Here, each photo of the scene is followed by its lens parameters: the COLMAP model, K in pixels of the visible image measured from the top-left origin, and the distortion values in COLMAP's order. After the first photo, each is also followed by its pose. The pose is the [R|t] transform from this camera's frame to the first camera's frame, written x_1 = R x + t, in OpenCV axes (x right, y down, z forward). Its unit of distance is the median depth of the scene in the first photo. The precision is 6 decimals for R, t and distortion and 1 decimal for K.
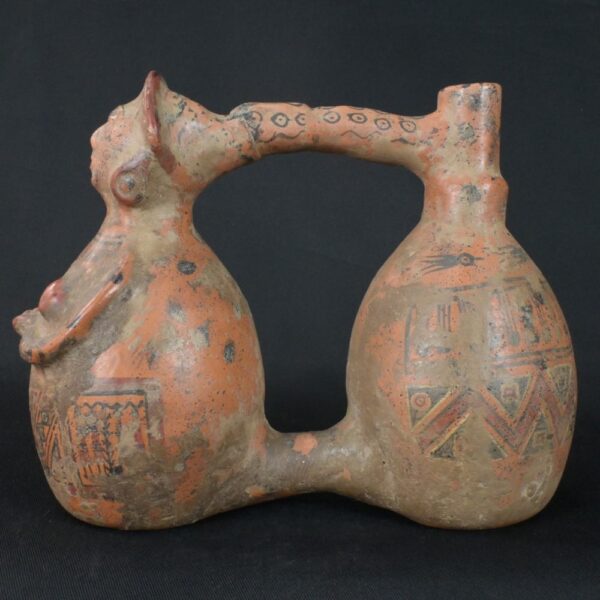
lens RADIAL K [[837.7, 0, 300.0], [0, 837.7, 300.0], [0, 0, 1]] dist [-0.008373, -0.067927]
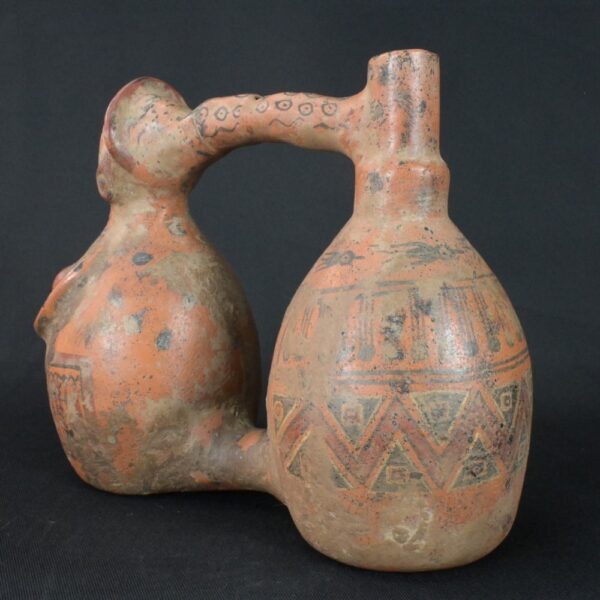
lens RADIAL K [[837.7, 0, 300.0], [0, 837.7, 300.0], [0, 0, 1]] dist [-0.008373, -0.067927]
pose [[0.786847, 0.056777, -0.614531, 0.686620], [-0.044817, 0.998387, 0.034857, -0.032122], [0.615519, 0.000114, 0.788122, 0.271668]]
